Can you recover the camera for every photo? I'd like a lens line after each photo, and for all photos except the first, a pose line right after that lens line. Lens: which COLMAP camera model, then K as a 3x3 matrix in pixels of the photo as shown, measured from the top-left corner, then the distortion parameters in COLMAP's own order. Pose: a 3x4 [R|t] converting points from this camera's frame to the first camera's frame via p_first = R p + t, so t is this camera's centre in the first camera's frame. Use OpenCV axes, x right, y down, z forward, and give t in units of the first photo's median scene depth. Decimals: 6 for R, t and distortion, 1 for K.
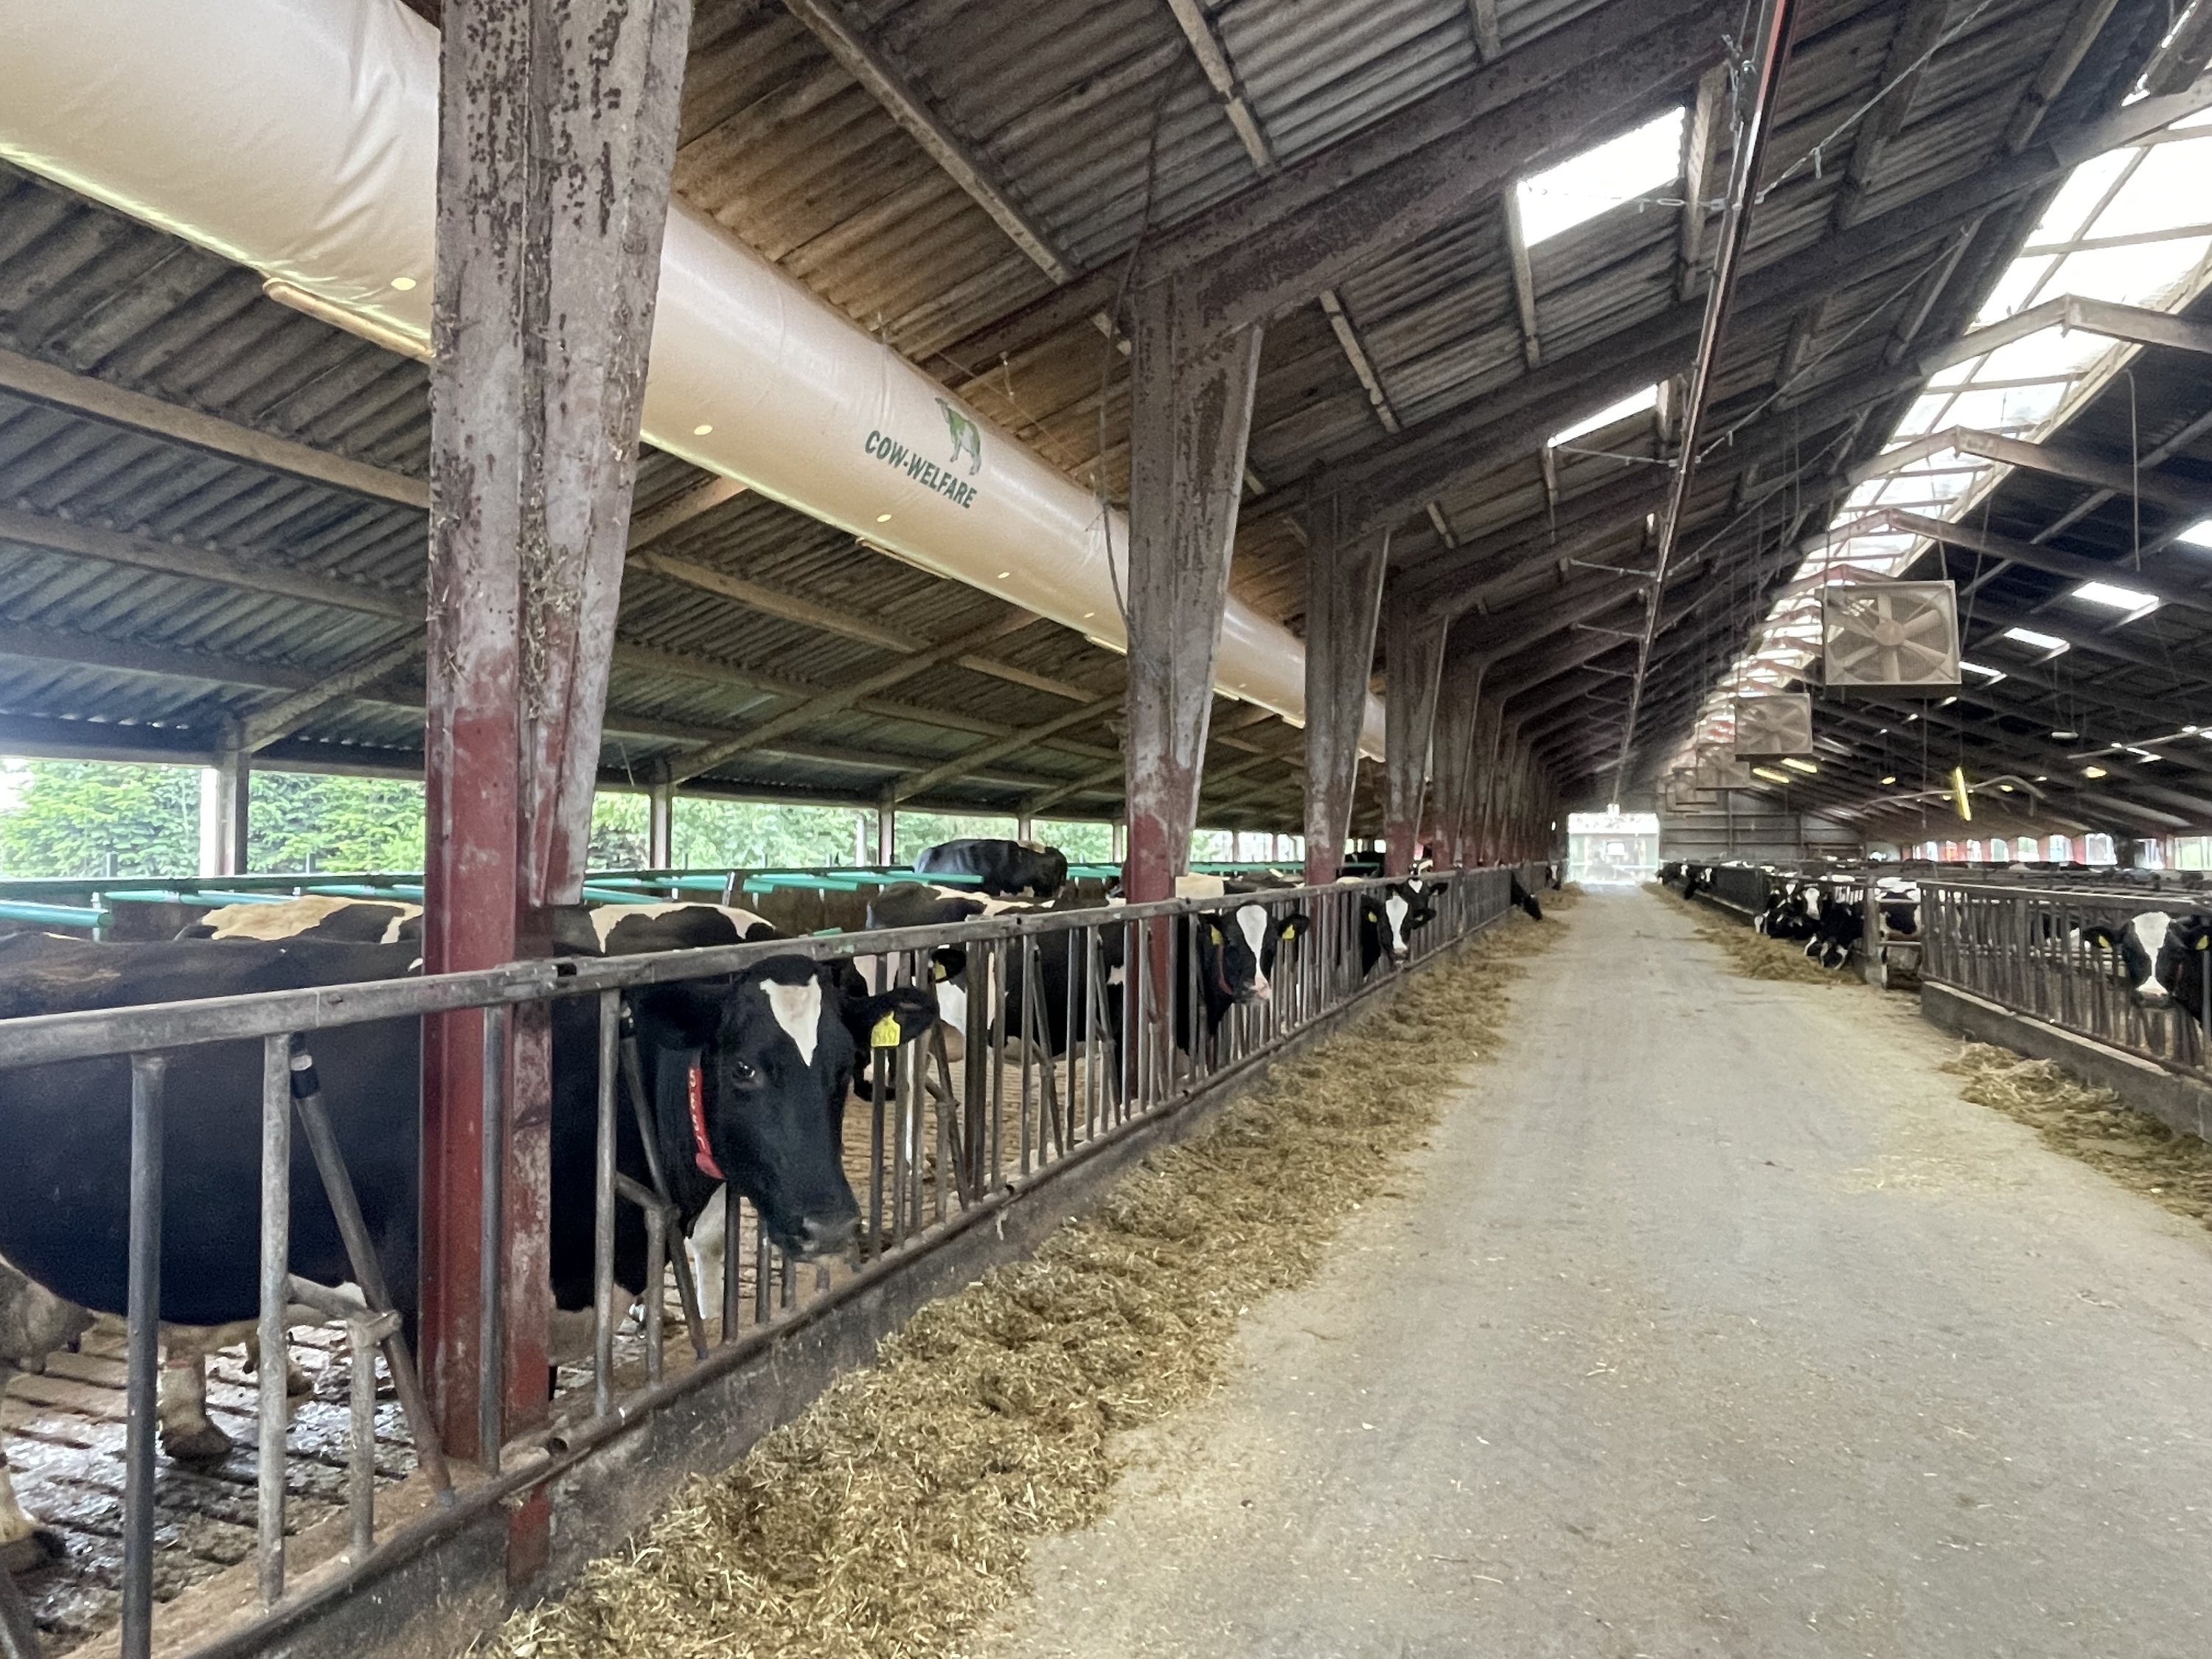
lens RADIAL K [[1368.2, 0, 1106.0], [0, 1368.2, 829.5], [0, 0, 1]] dist [-0.026617, 0.000606]
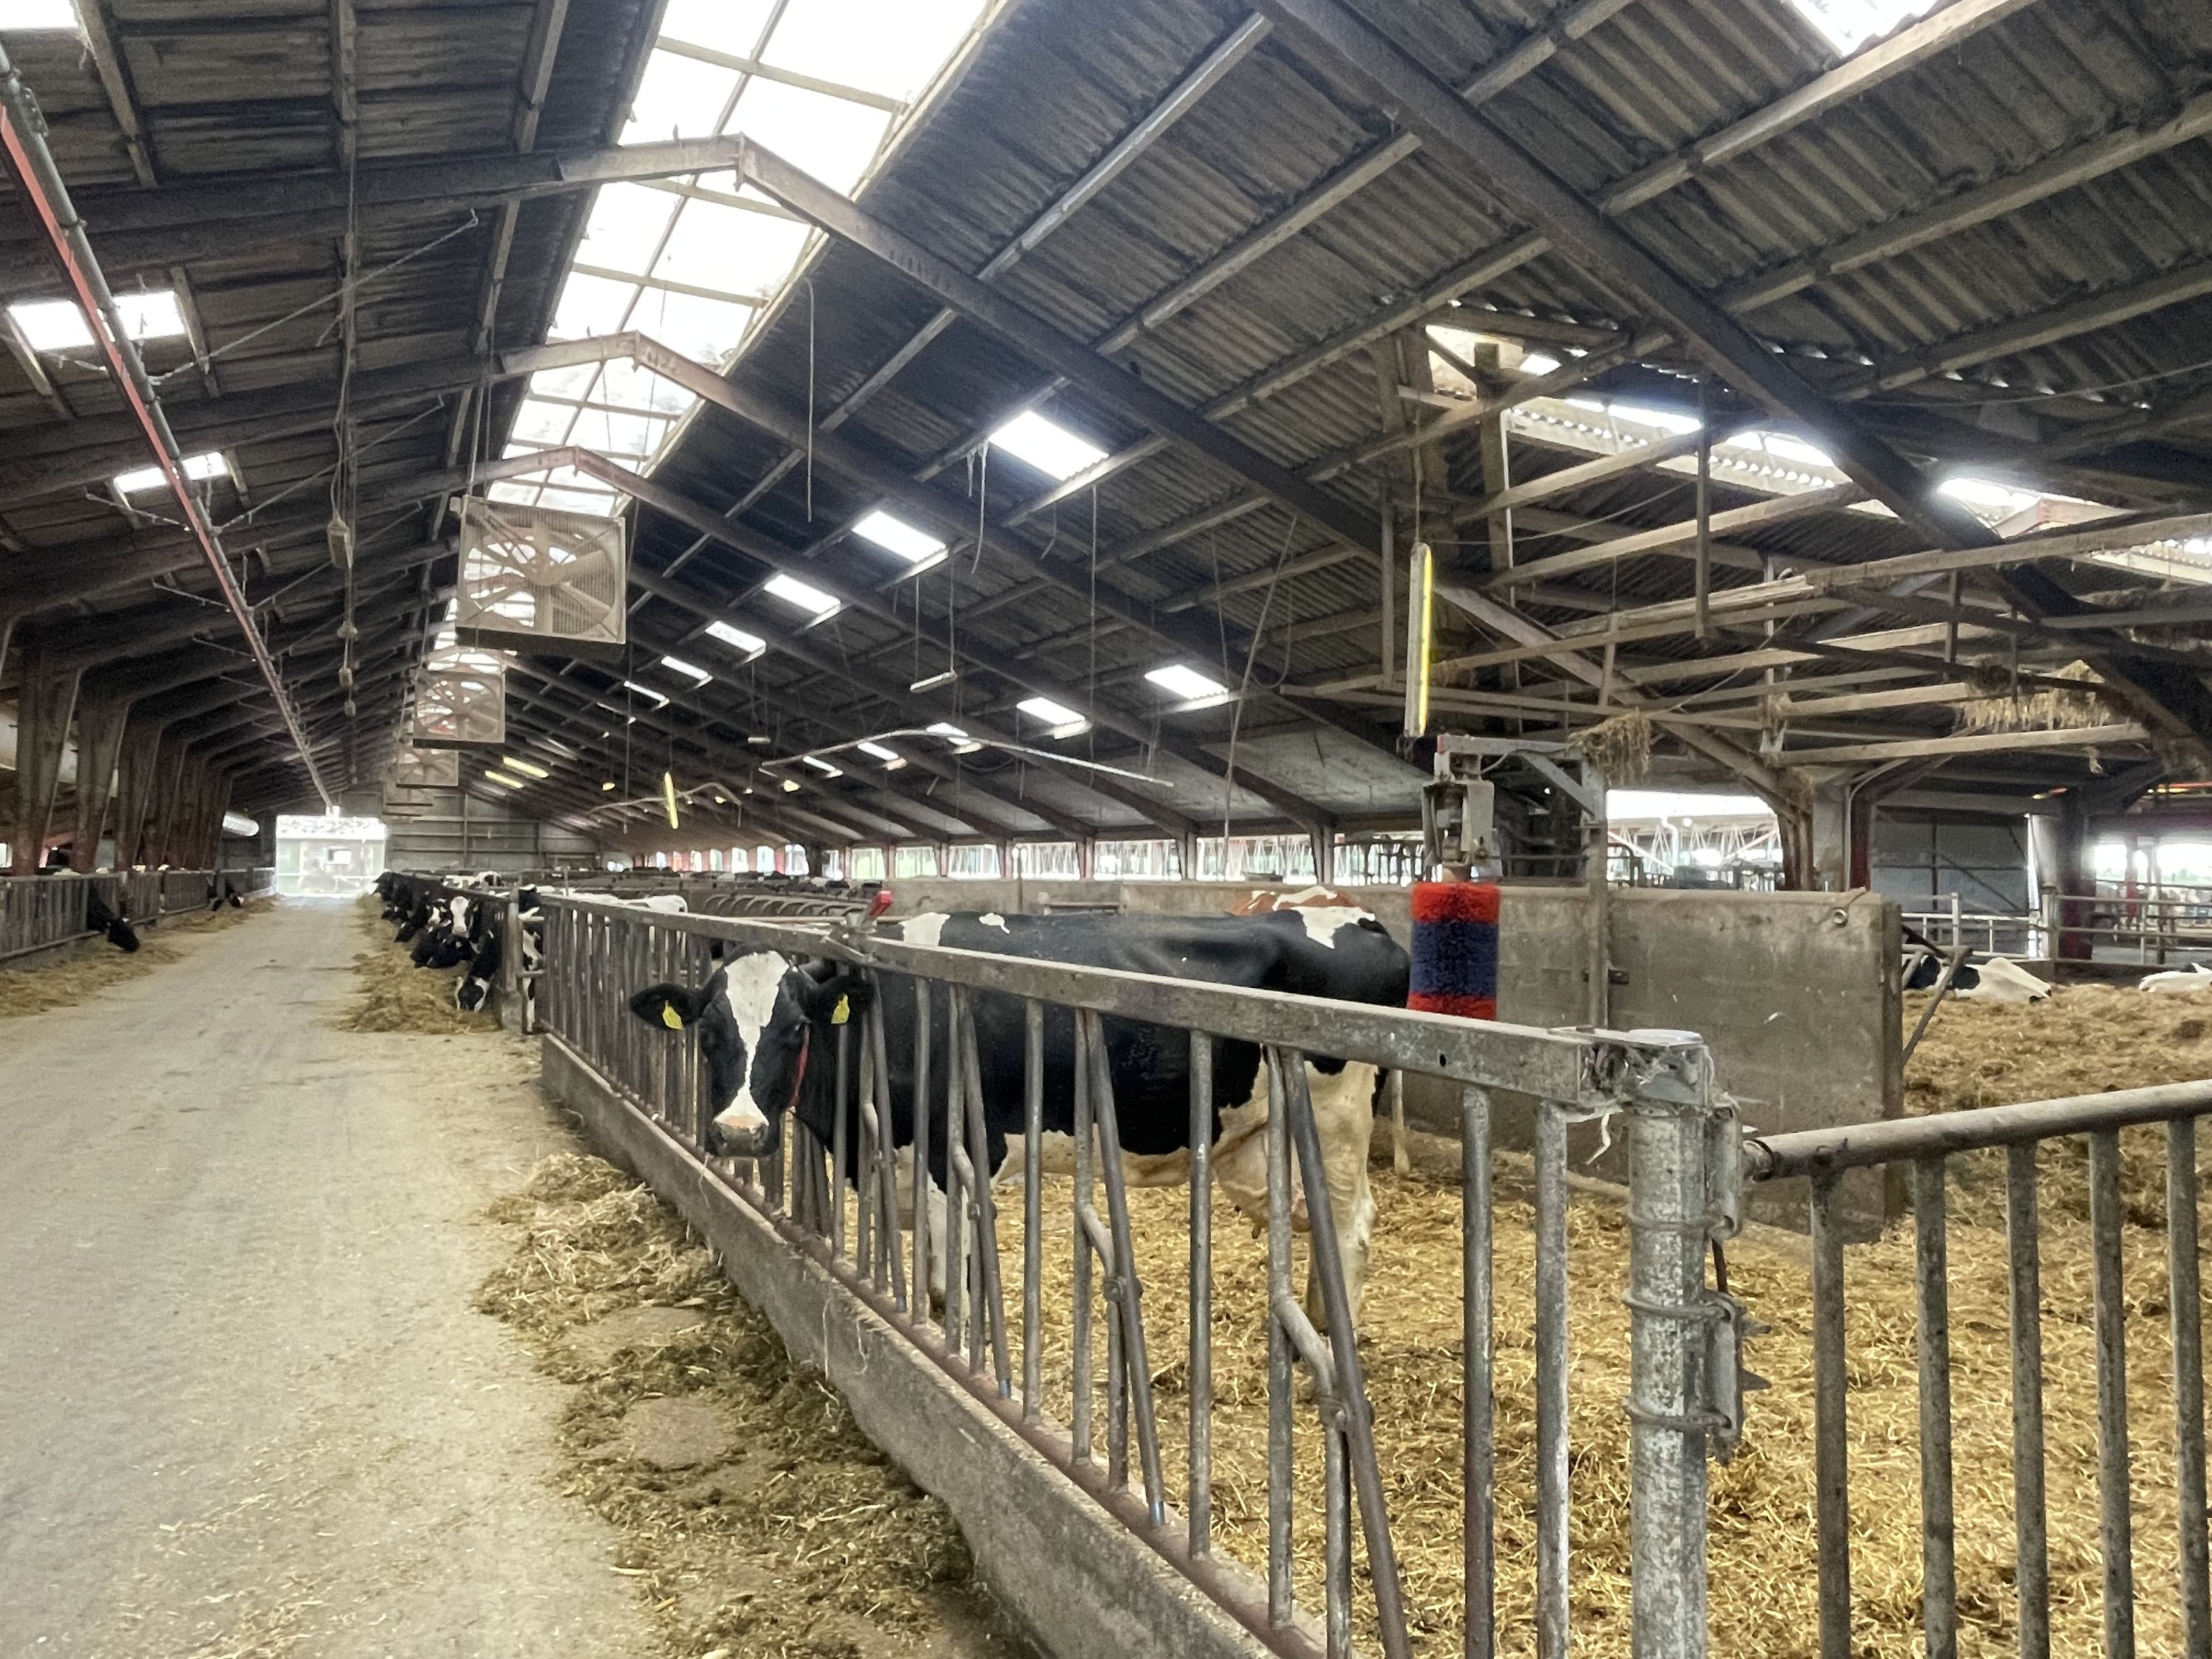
lens RADIAL K [[1368.2, 0, 1106.0], [0, 1368.2, 829.5], [0, 0, 1]] dist [-0.026617, 0.000606]
pose [[0.659344, 0.024055, 0.751457, 0.096929], [-0.017852, 0.999707, -0.016338, 0.004316], [-0.751630, -0.002643, 0.659580, 0.114694]]
